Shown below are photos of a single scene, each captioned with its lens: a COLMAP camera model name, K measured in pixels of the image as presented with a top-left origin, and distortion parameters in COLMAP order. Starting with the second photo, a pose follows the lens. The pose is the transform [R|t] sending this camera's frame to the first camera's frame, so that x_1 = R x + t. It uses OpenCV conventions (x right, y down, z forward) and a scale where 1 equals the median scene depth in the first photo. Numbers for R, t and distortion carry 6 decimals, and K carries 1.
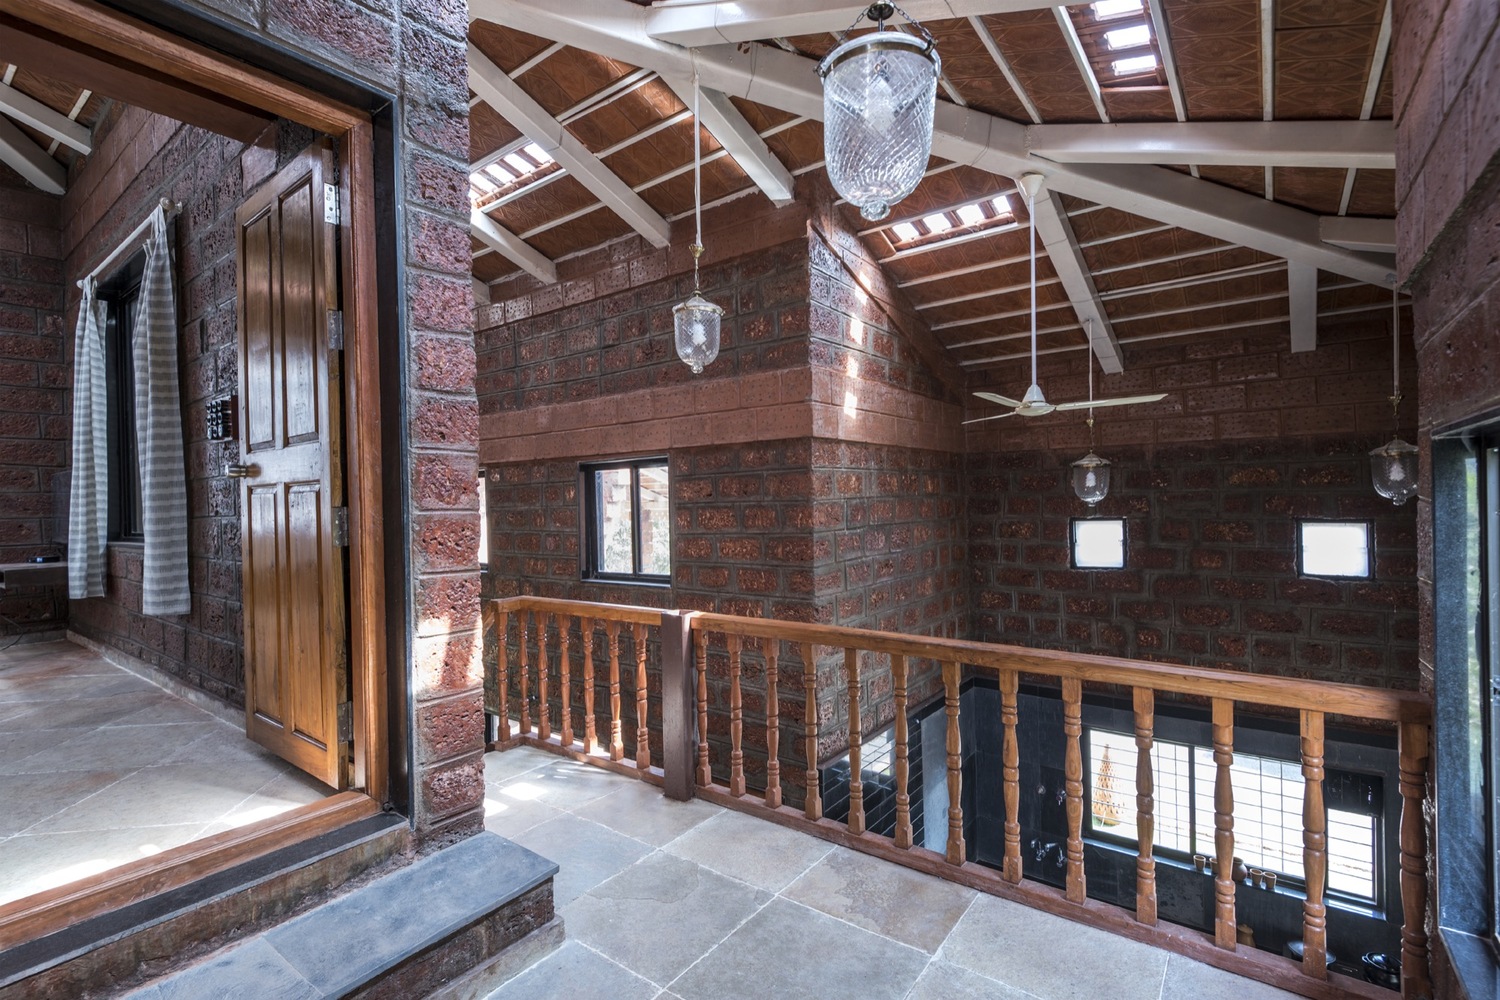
lens RADIAL K [[685.3, 0, 740.0], [0, 685.3, 494.6], [0, 0, 1]] dist [0.038160, -0.027145]
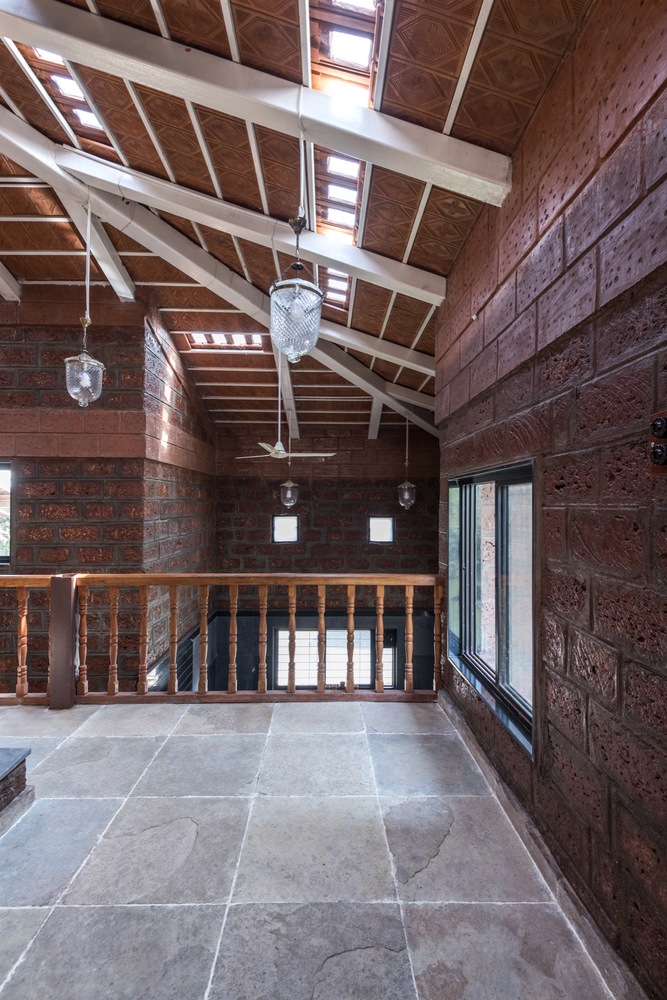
lens RADIAL K [[456.9, 0, 335.5], [0, 456.9, 493.7], [0, 0, 1]] dist [0.038160, -0.027145]
pose [[0.784054, 0.039806, 0.619415, -0.191175], [-0.025735, 0.999168, -0.031636, 0.016345], [-0.620159, 0.008864, 0.784426, -0.062506]]
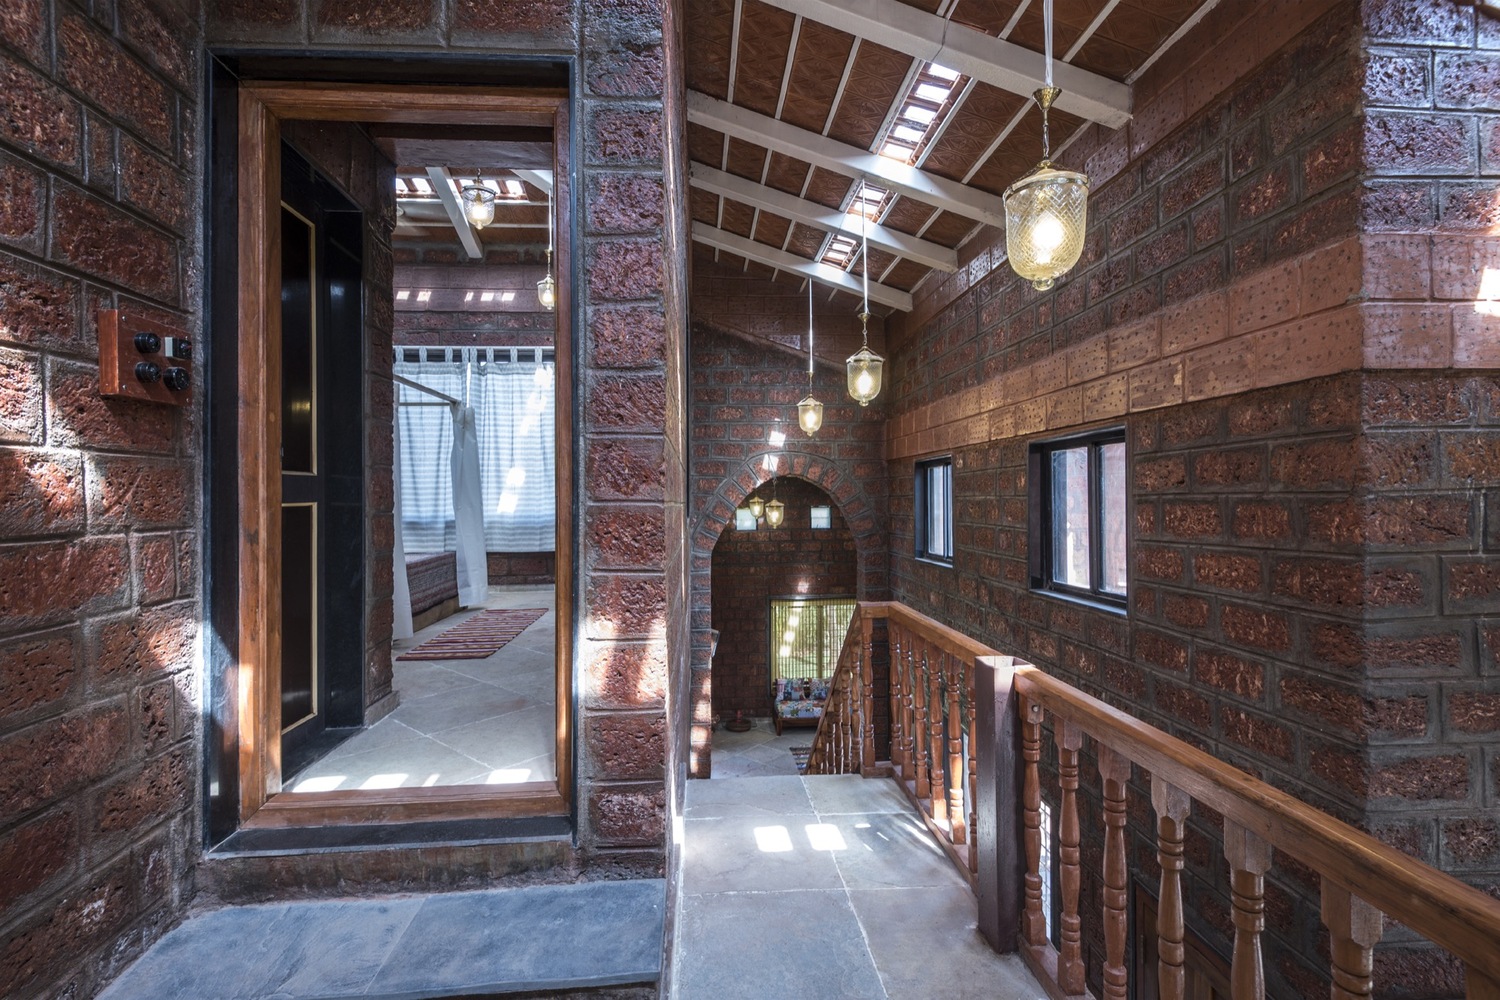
lens RADIAL K [[678.5, 0, 742.2], [0, 678.5, 491.2], [0, 0, 1]] dist [0.038719, -0.024796]
pose [[0.658435, 0.006235, -0.752612, 0.188304], [0.003804, 0.999925, 0.011612, 0.000000], [0.752628, -0.010509, 0.658362, 0.300081]]
